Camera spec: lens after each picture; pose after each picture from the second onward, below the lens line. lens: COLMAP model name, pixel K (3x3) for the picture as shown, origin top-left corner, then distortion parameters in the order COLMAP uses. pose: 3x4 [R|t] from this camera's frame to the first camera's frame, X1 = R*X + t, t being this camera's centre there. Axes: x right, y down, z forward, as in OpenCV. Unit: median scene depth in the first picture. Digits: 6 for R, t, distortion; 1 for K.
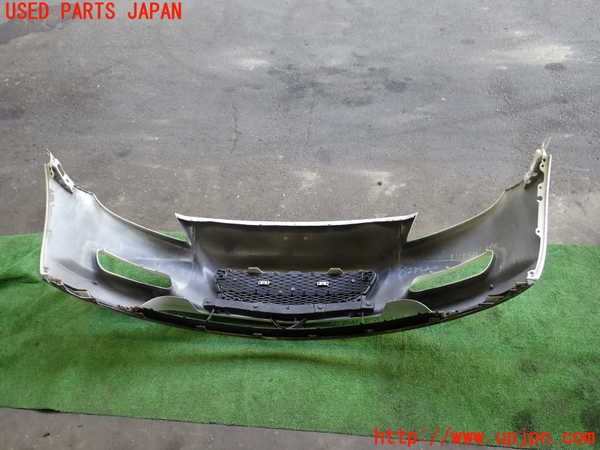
lens RADIAL K [[547.8, 0, 300.0], [0, 547.8, 225.0], [0, 0, 1]] dist [0.005991, -0.017074]
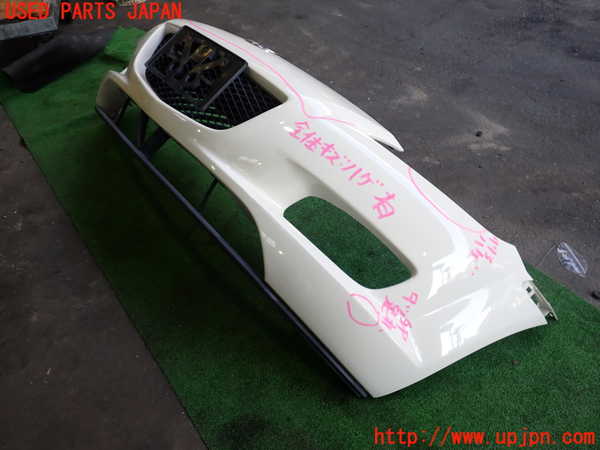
lens RADIAL K [[547.8, 0, 300.0], [0, 547.8, 225.0], [0, 0, 1]] dist [0.005991, -0.017074]
pose [[0.663891, 0.491073, -0.564000, 0.426244], [-0.467114, 0.861267, 0.200058, -0.007537], [0.583997, 0.130636, 0.801175, 0.294573]]
